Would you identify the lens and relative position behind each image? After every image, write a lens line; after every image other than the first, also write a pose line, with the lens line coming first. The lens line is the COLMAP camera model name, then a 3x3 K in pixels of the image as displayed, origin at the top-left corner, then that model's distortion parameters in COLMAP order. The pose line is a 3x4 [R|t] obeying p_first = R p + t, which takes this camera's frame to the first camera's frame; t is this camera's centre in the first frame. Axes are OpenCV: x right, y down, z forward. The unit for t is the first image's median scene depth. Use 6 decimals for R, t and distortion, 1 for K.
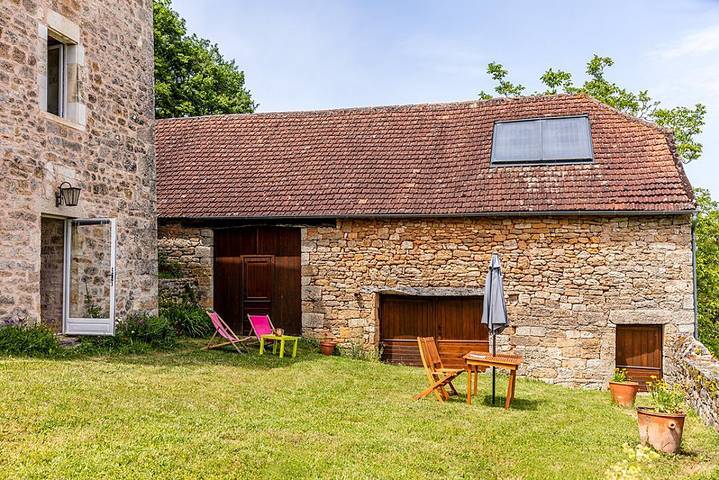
lens RADIAL K [[713.5, 0, 359.5], [0, 713.5, 240.0], [0, 0, 1]] dist [-0.063528, 0.022113]
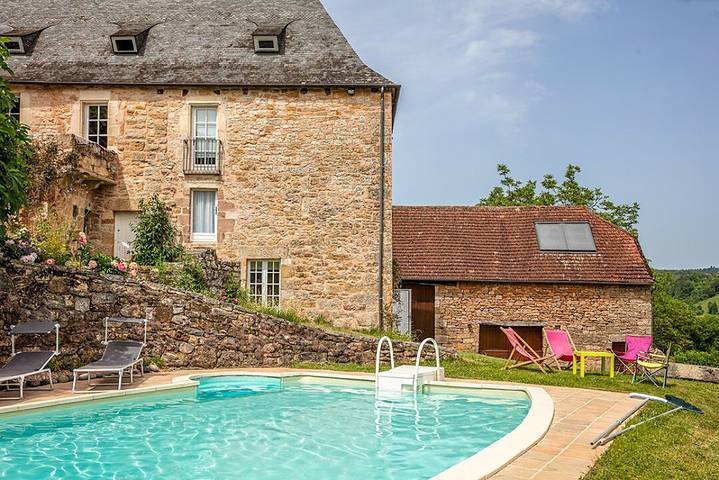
lens RADIAL K [[713.5, 0, 359.5], [0, 713.5, 240.0], [0, 0, 1]] dist [-0.063528, 0.022113]
pose [[0.987437, 0.023867, 0.156199, -0.555491], [-0.020848, 0.999563, -0.020935, -0.091225], [-0.156631, 0.017416, 0.987504, -0.699365]]
